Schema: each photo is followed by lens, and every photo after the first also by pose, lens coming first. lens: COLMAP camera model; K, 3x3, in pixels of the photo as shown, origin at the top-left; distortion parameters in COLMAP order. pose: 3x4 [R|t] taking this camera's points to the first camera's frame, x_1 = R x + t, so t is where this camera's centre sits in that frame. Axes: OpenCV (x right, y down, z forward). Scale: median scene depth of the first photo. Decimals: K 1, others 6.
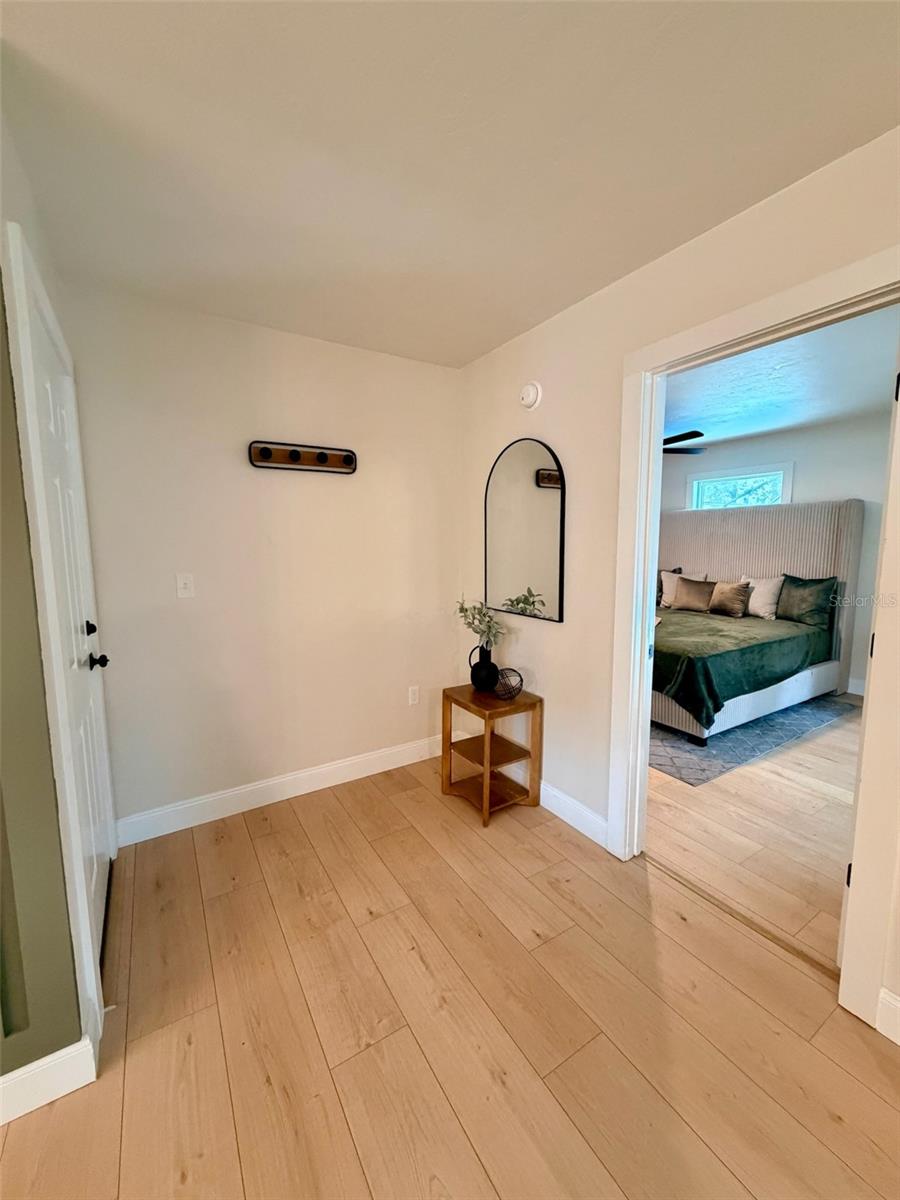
lens RADIAL K [[480.6, 0, 450.0], [0, 480.6, 600.0], [0, 0, 1]] dist [0.000624, 0.000085]
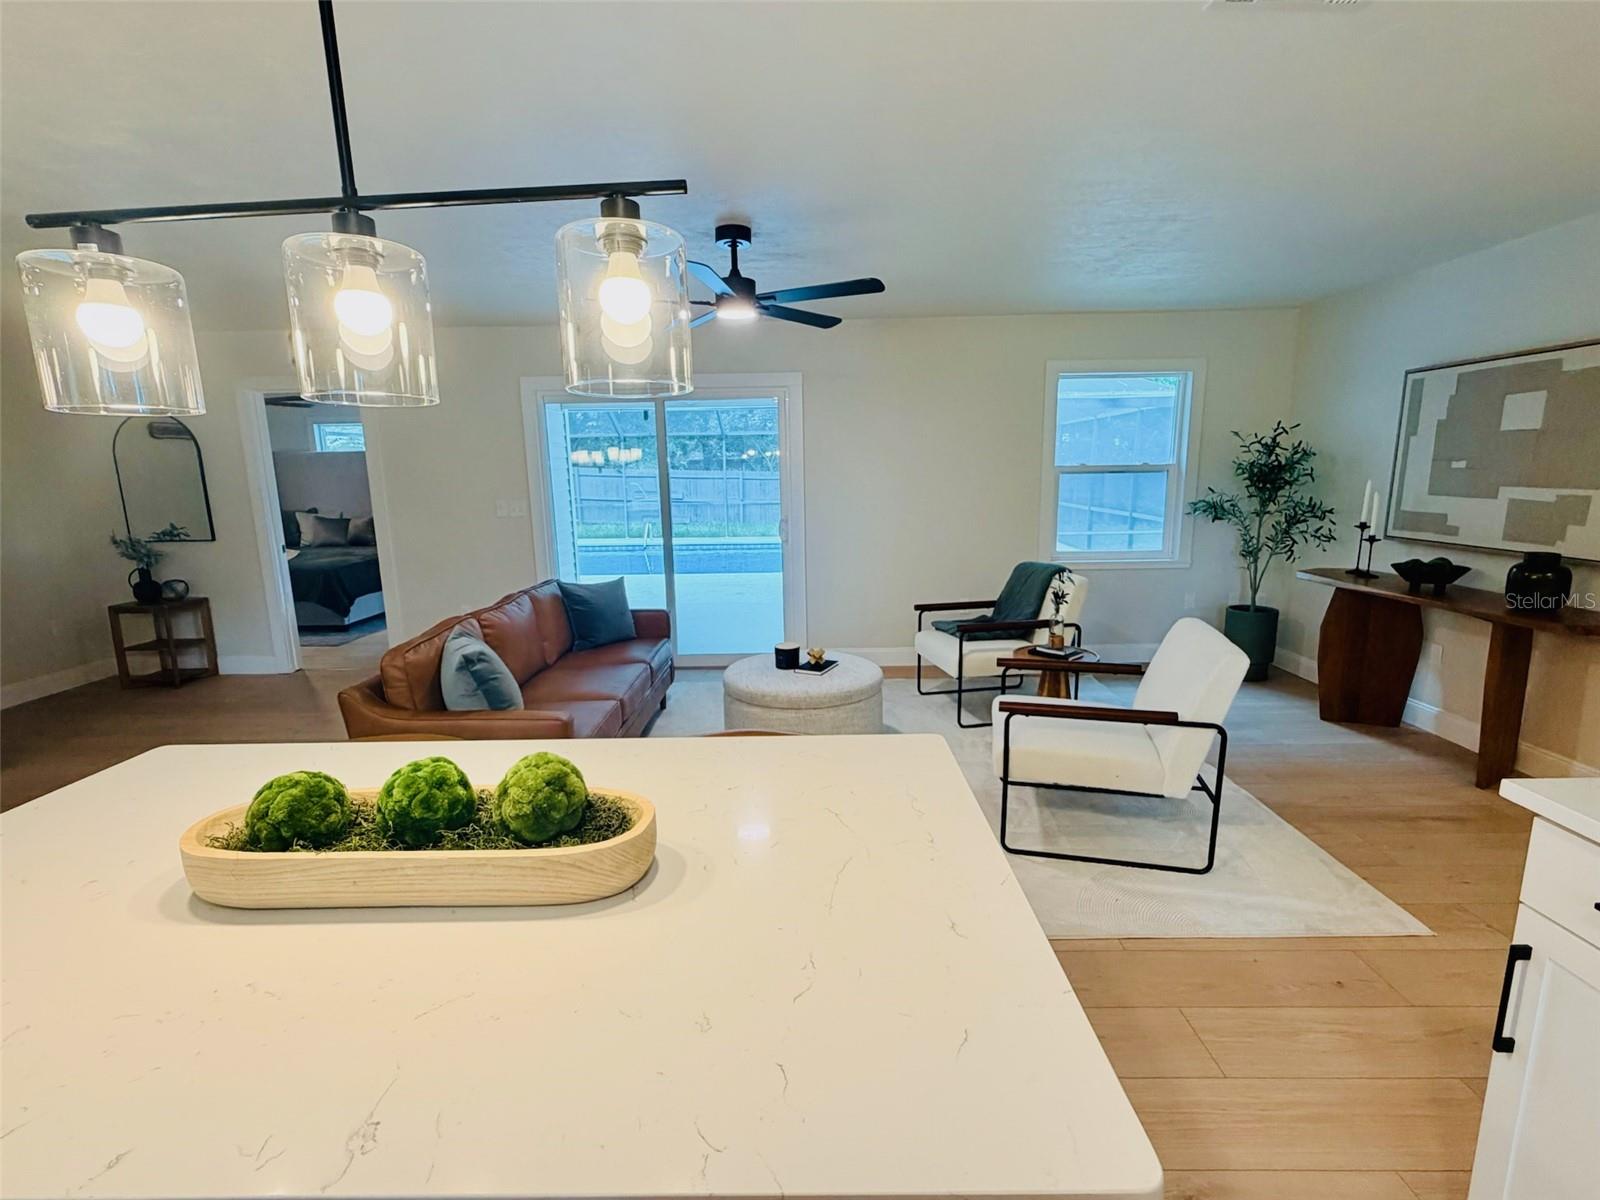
lens RADIAL K [[724.6, 0, 800.0], [0, 724.6, 600.0], [0, 0, 1]] dist [-0.003026, -0.000243]
pose [[0.540805, -0.156169, 0.826523, -0.589944], [0.118868, 0.986942, 0.108703, 0.176746], [-0.832706, 0.039460, 0.552307, -1.541680]]
